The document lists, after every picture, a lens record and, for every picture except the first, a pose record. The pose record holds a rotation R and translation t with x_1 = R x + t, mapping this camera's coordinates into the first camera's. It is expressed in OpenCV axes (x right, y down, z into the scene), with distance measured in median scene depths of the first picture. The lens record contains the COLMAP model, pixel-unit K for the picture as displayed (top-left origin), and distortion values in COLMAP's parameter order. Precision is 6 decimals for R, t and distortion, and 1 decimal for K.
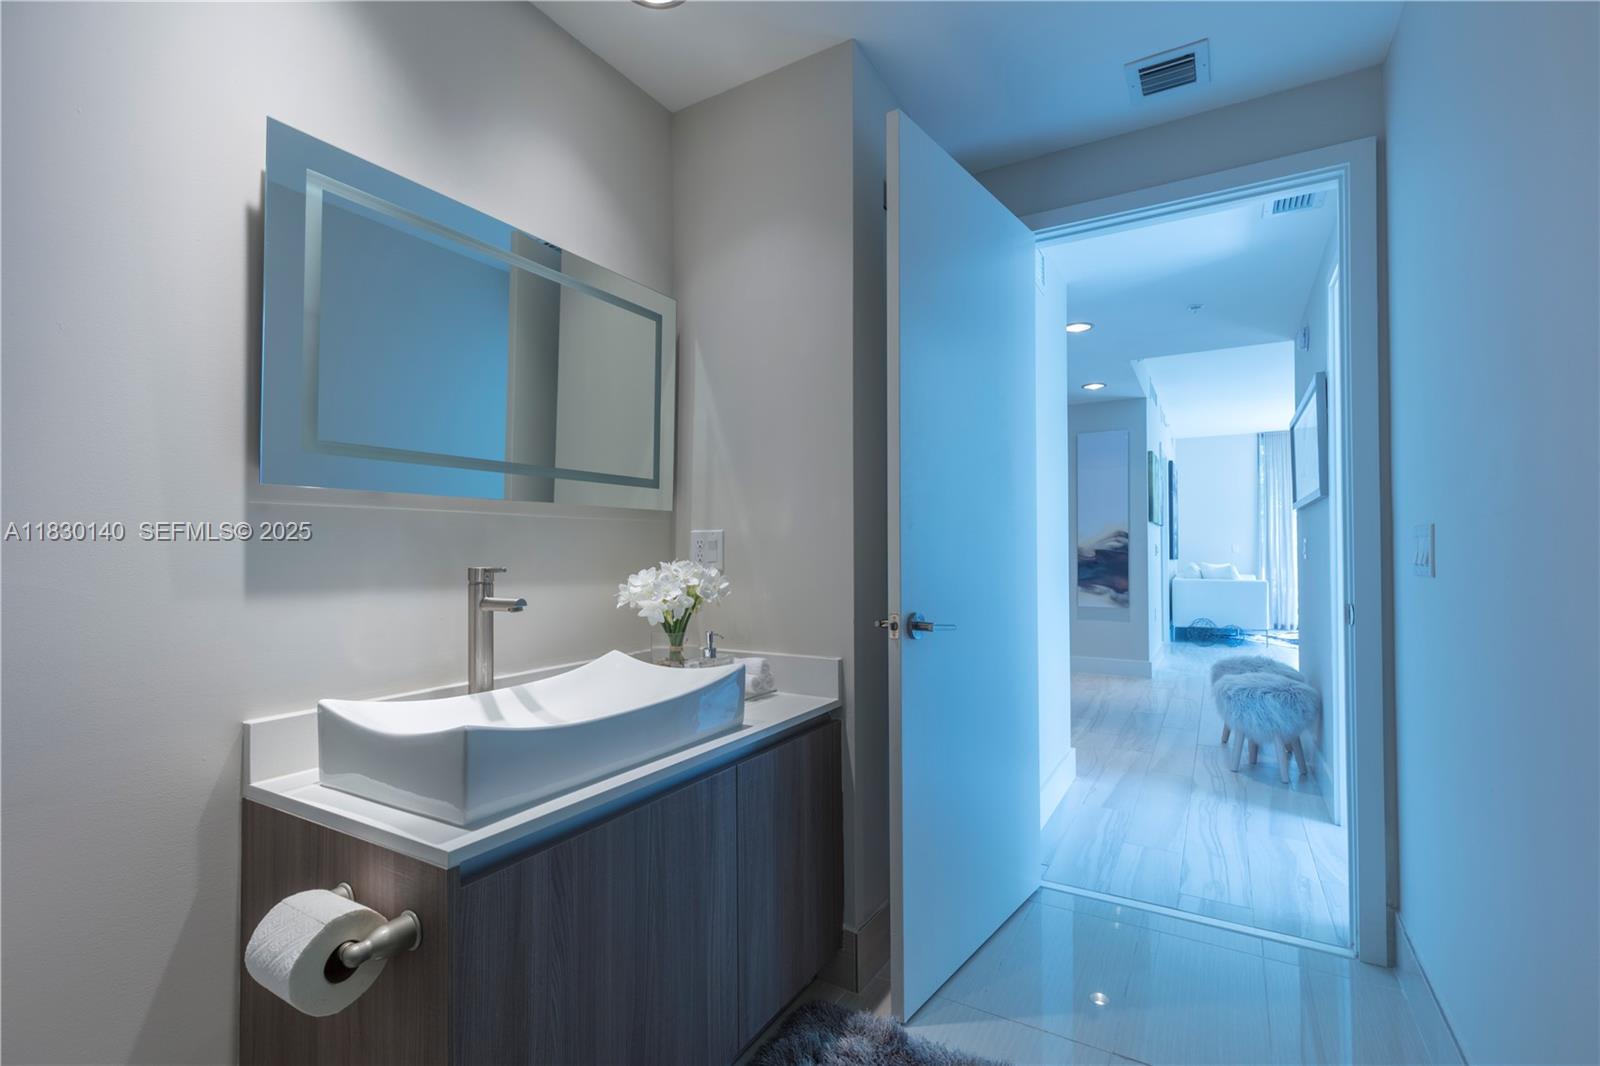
lens RADIAL K [[719.2, 0, 800.0], [0, 719.2, 533.0], [0, 0, 1]] dist [0.000193, -0.000071]
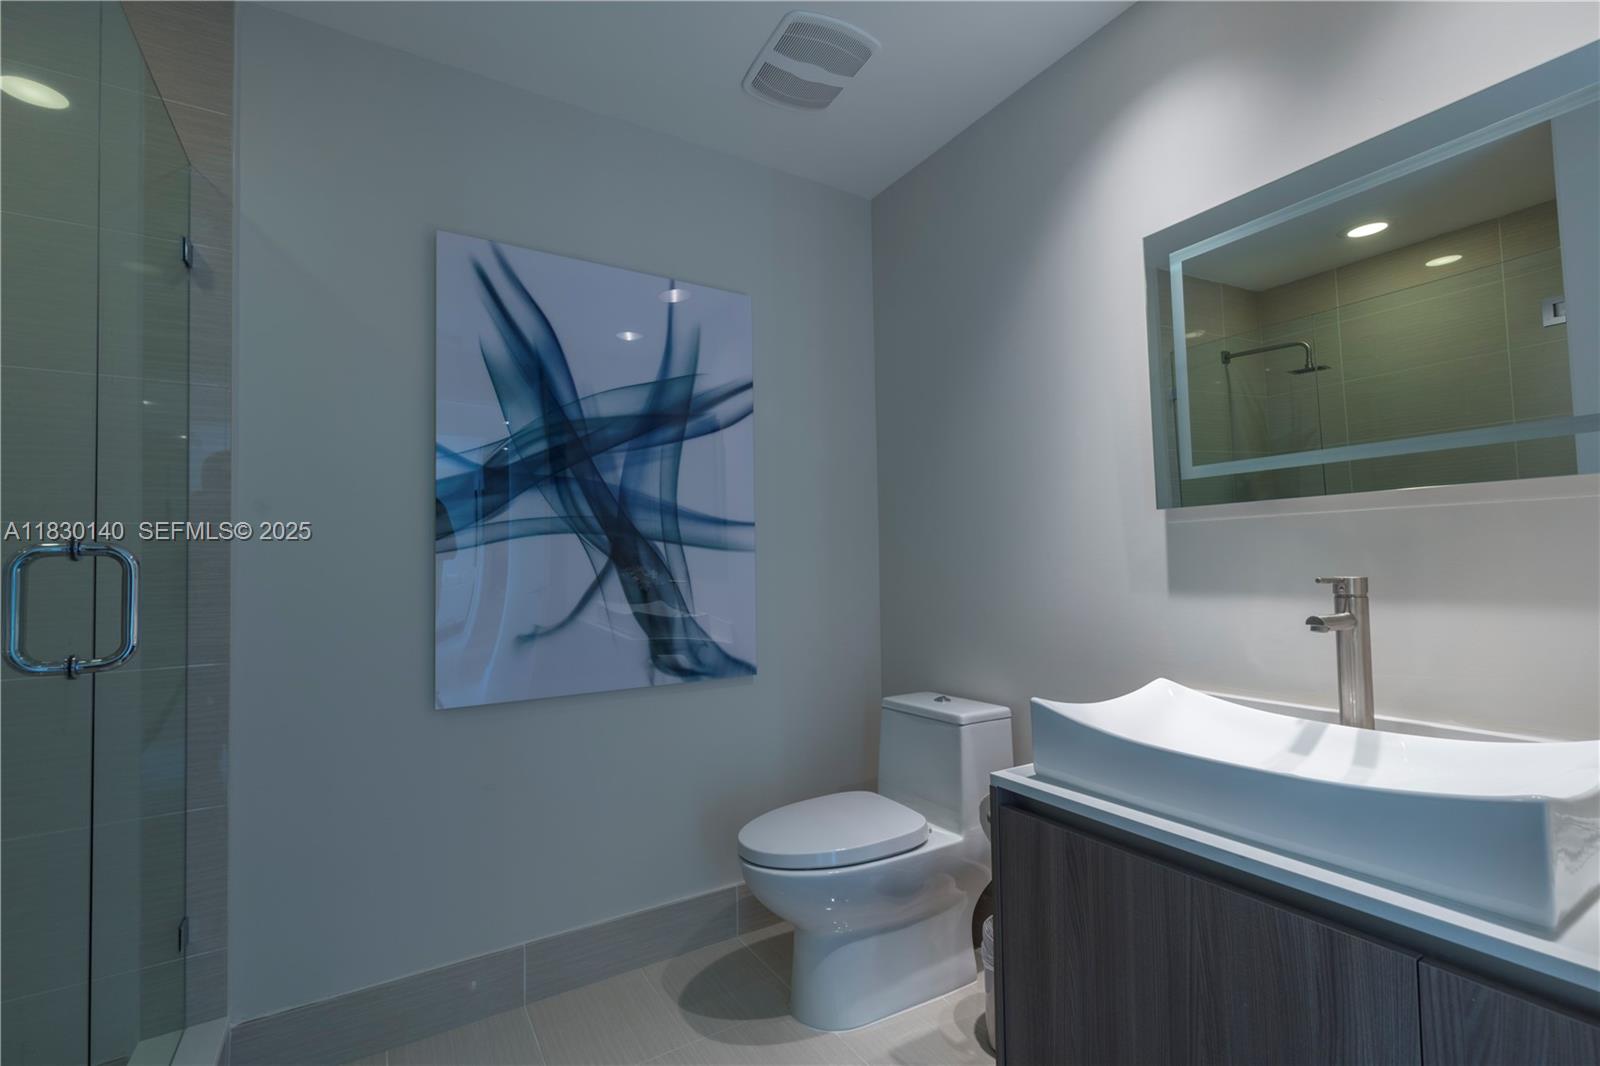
lens RADIAL K [[719.2, 0, 800.0], [0, 719.2, 533.0], [0, 0, 1]] dist [0.000193, -0.000071]
pose [[-0.487121, -0.013141, -0.873236, 0.606571], [0.054544, 0.997477, -0.045438, -0.000756], [0.871630, -0.069764, -0.485175, 0.865589]]
